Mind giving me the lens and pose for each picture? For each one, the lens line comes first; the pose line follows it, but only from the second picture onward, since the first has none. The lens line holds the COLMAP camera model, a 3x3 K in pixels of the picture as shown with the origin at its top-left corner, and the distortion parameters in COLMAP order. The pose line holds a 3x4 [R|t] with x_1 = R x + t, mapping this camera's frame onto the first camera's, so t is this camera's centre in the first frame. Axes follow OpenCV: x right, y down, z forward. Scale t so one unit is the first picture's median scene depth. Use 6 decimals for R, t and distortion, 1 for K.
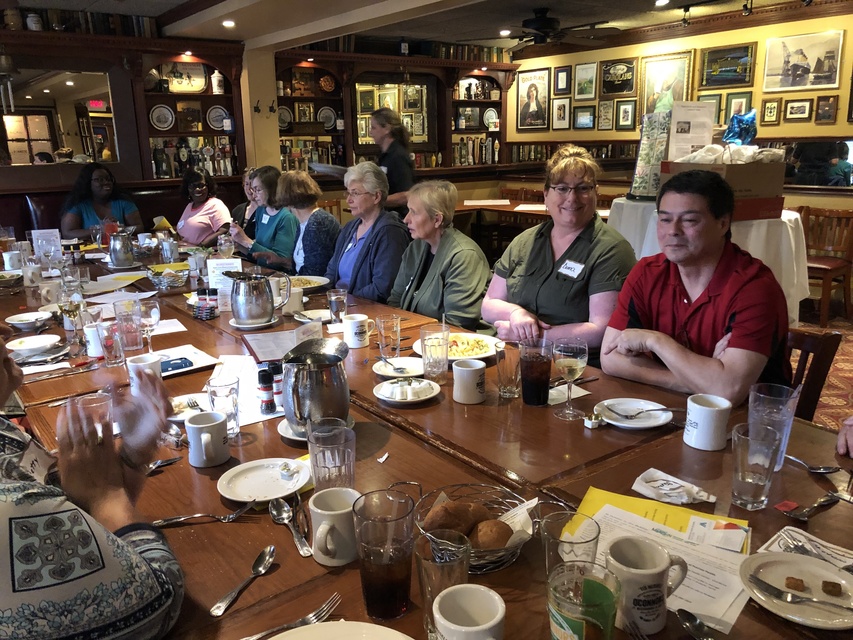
lens RADIAL K [[680.7, 0, 426.5], [0, 680.7, 320.0], [0, 0, 1]] dist [0.018756, 0.000303]
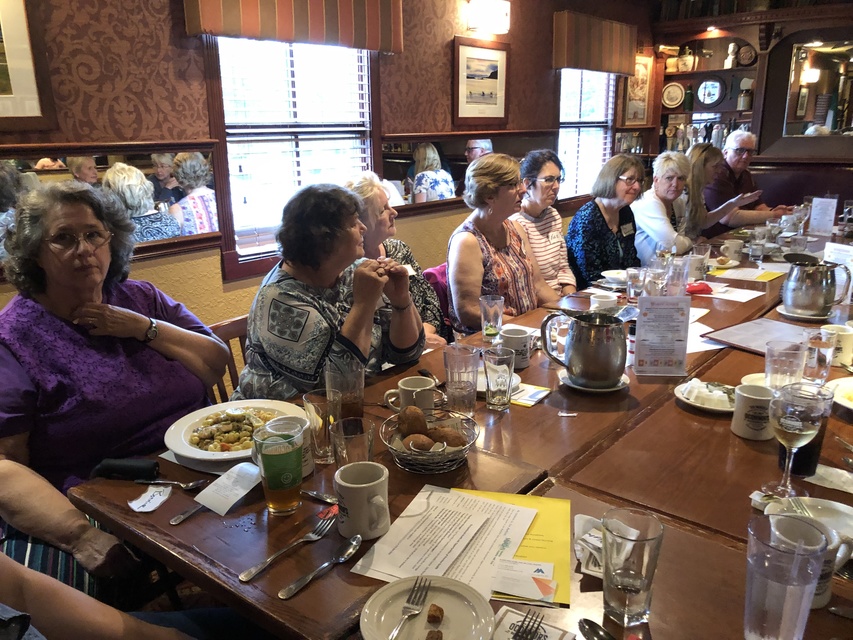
lens RADIAL K [[682.0, 0, 429.0], [0, 682.0, 310.3], [0, 0, 1]] dist [0.006157, 0.000167]
pose [[0.277321, 0.260984, -0.924652, 0.166992], [-0.231849, 0.952136, 0.199205, -0.024199], [0.932383, 0.159136, 0.324556, 0.080933]]
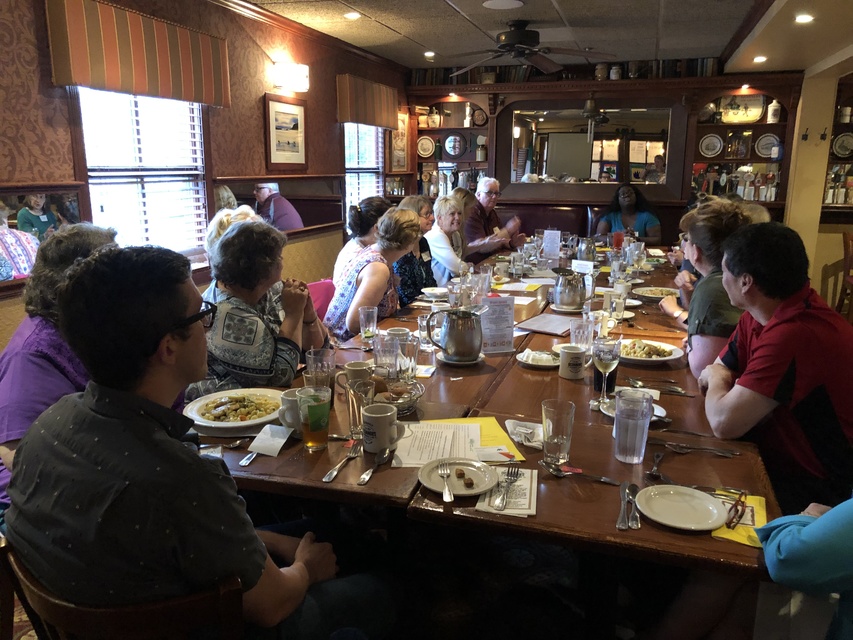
lens RADIAL K [[682.0, 0, 429.0], [0, 682.0, 310.3], [0, 0, 1]] dist [0.006157, 0.000167]
pose [[0.621668, 0.183652, -0.761446, 0.210674], [-0.214947, 0.974804, 0.059622, -0.005995], [0.753211, 0.126606, 0.645480, -0.016811]]
